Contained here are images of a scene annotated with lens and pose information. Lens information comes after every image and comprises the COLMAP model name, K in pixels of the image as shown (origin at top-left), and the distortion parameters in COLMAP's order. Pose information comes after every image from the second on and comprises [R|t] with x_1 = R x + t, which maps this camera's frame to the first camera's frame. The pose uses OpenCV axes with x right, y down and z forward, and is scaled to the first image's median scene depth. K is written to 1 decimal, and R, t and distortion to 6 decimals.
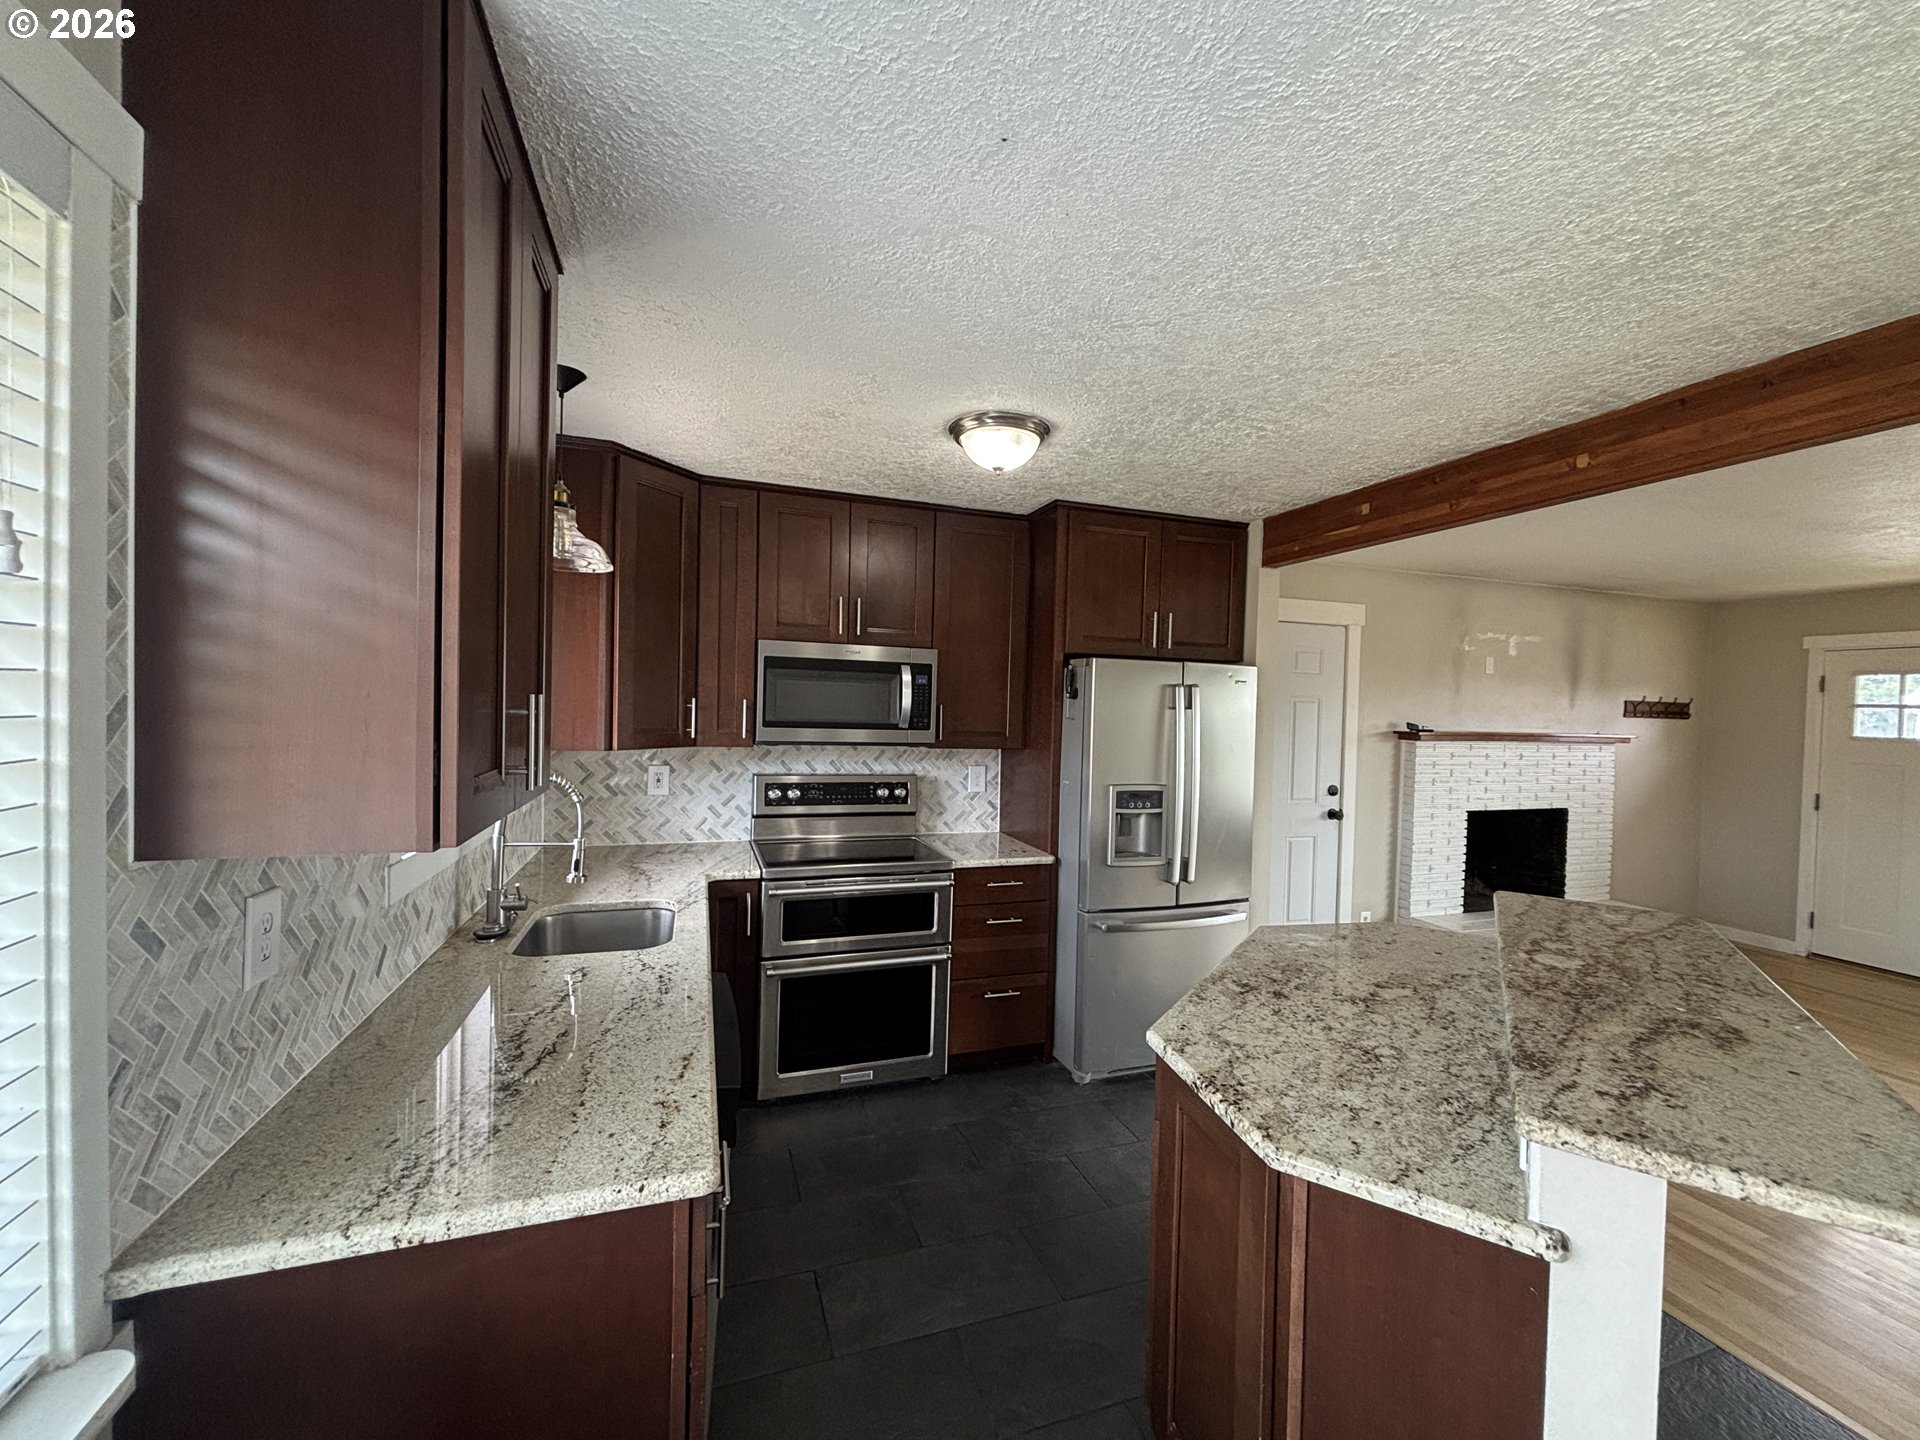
lens RADIAL K [[770.2, 0, 965.3], [0, 770.2, 717.7], [0, 0, 1]] dist [0.003624, -0.000994]
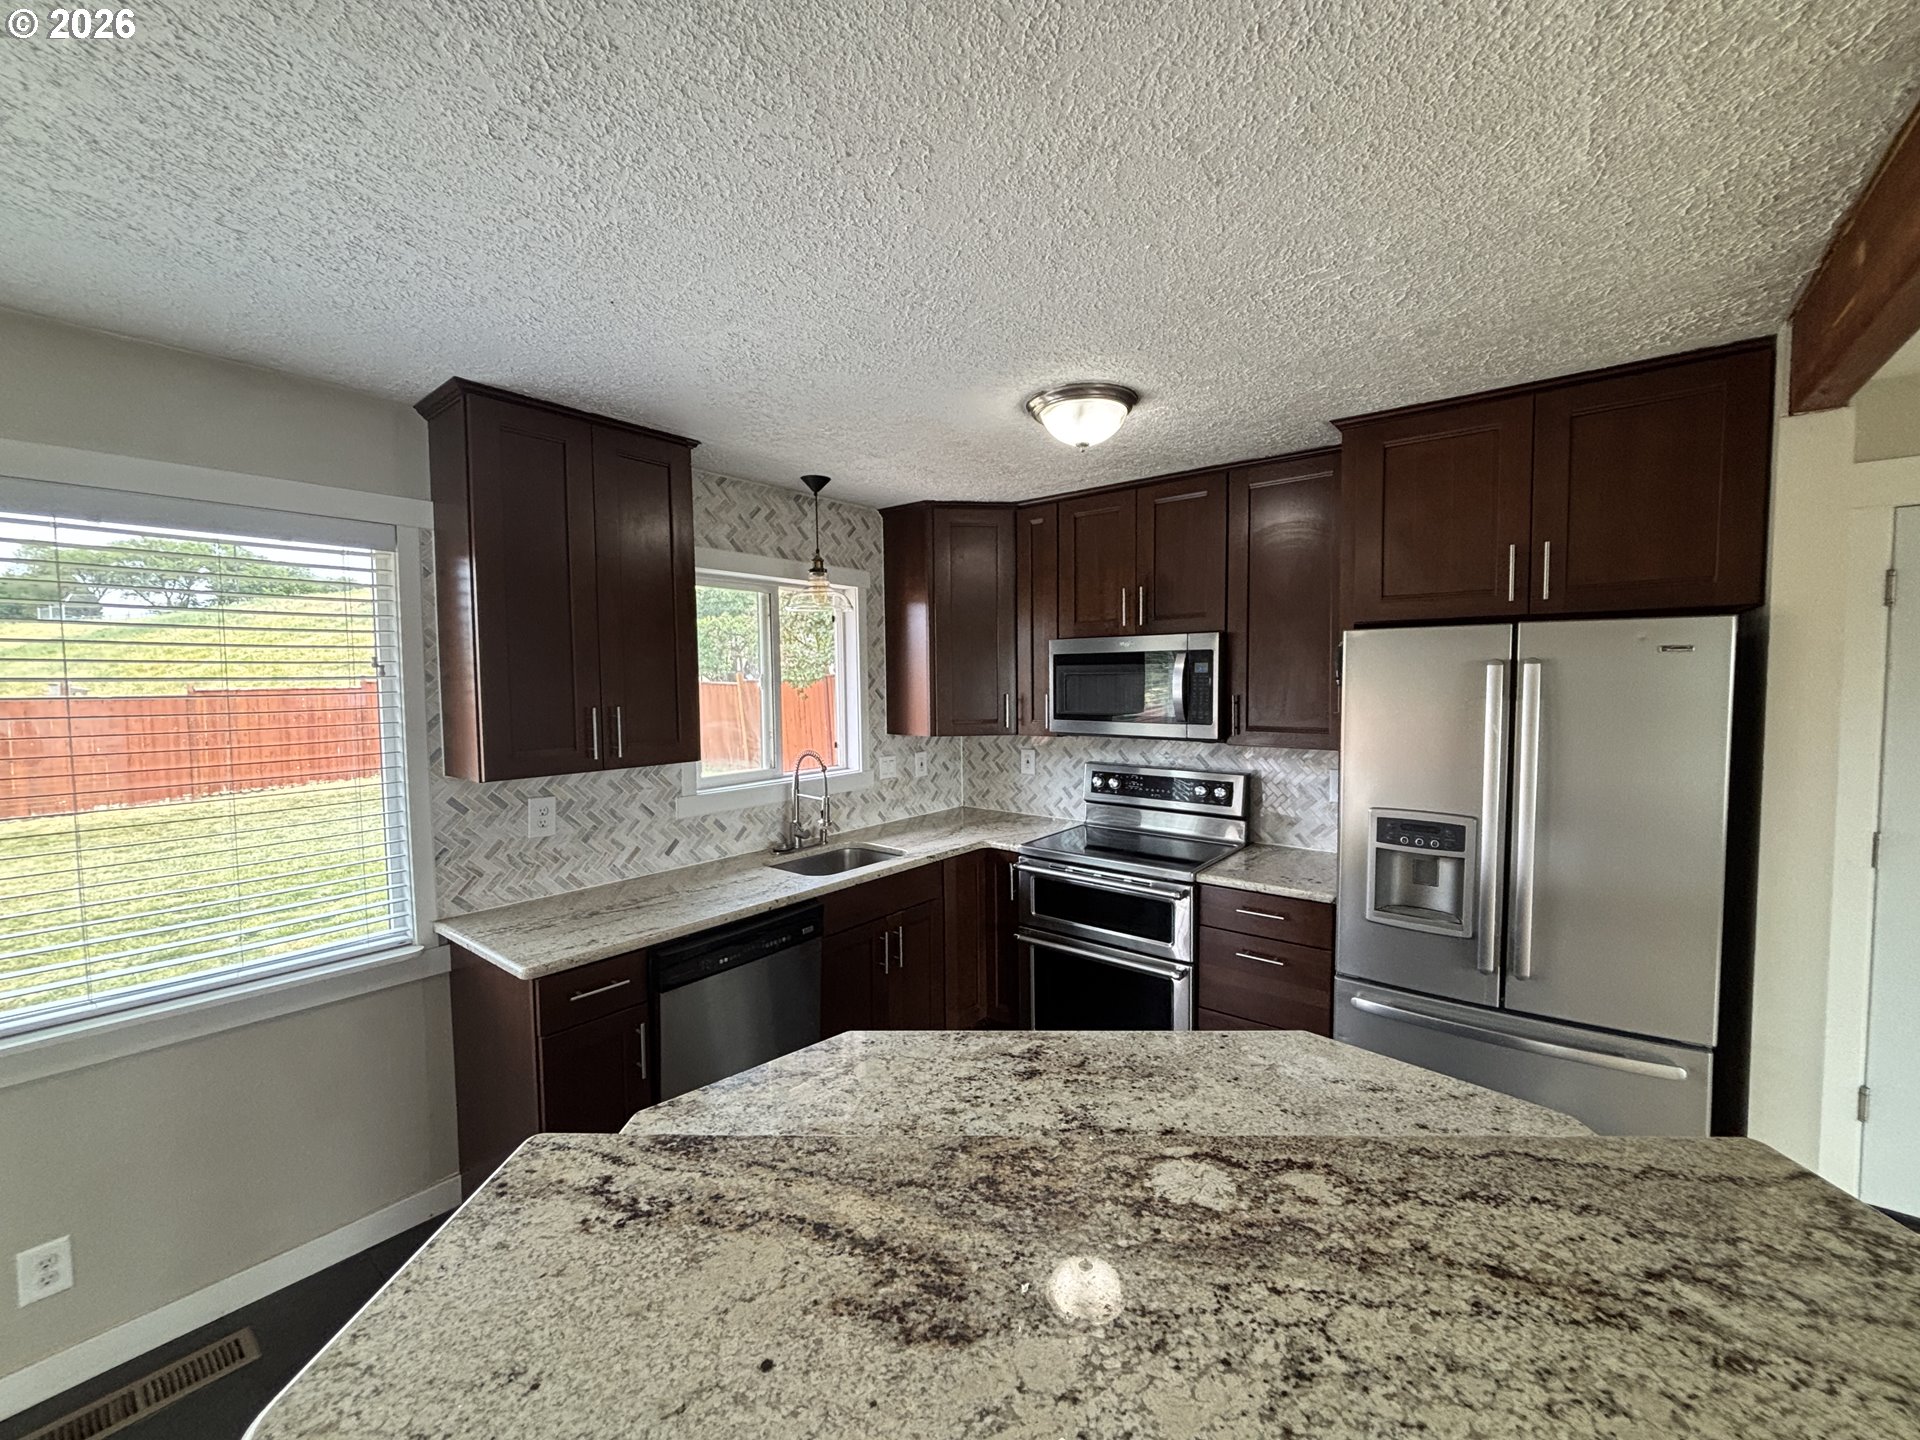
lens RADIAL K [[770.2, 0, 955.6], [0, 770.2, 724.0], [0, 0, 1]] dist [0.003624, -0.000994]
pose [[0.535925, 0.021382, -0.843995, 0.545334], [0.009962, 0.999450, 0.031645, -0.015714], [0.844207, -0.025367, 0.535417, 0.272622]]
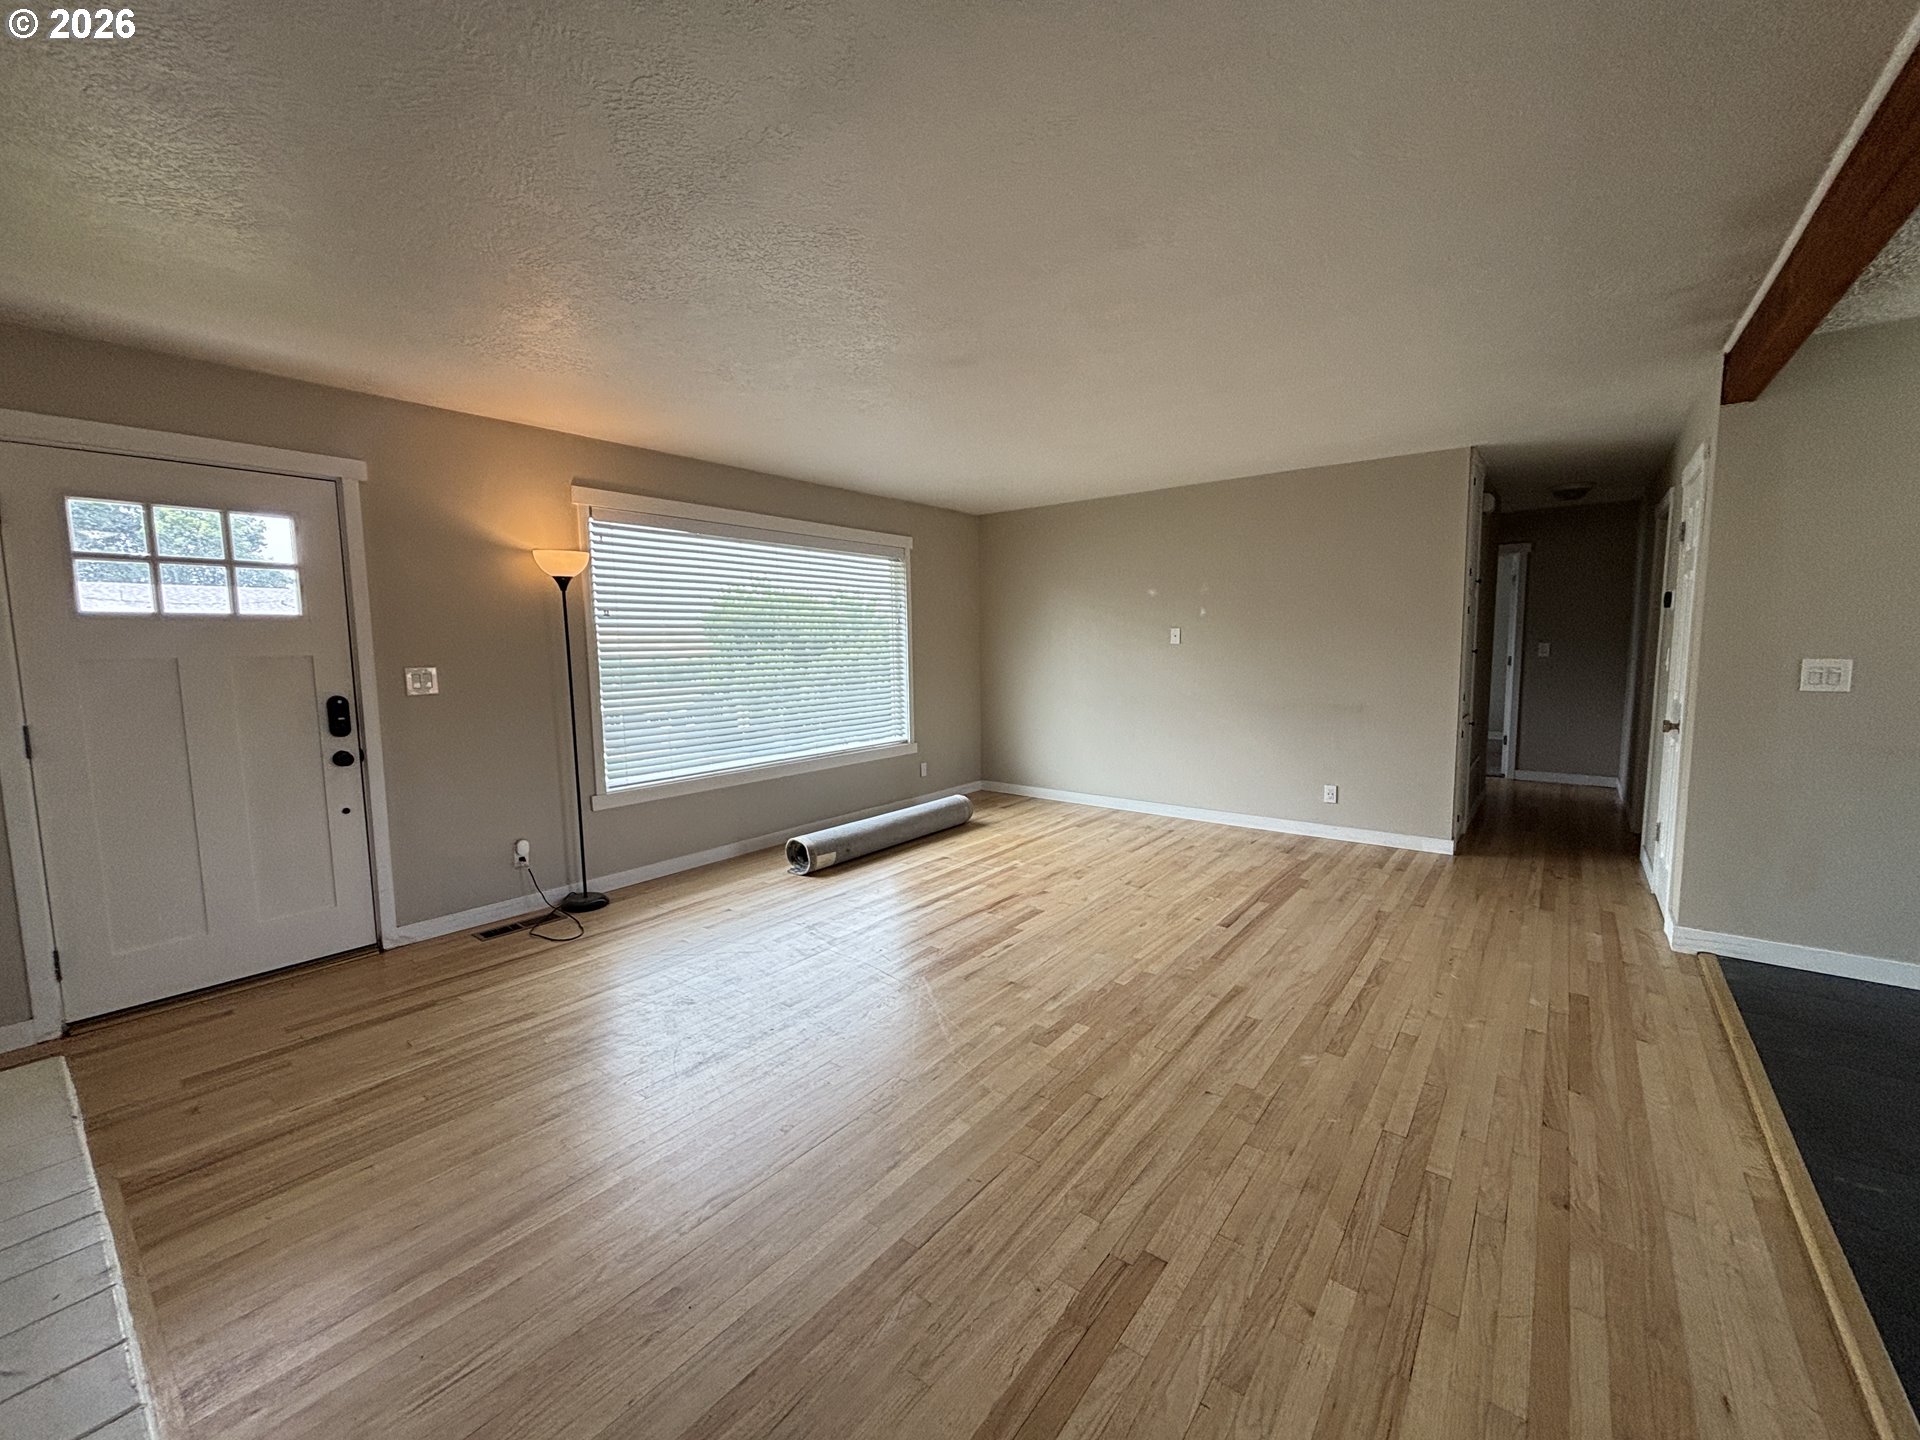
lens RADIAL K [[770.2, 0, 961.8], [0, 770.2, 722.6], [0, 0, 1]] dist [0.003624, -0.000994]
pose [[-0.548544, -0.106519, 0.829309, 0.525034], [0.009351, 0.991008, 0.133473, 0.051980], [-0.836069, 0.080970, -0.542616, 1.170564]]
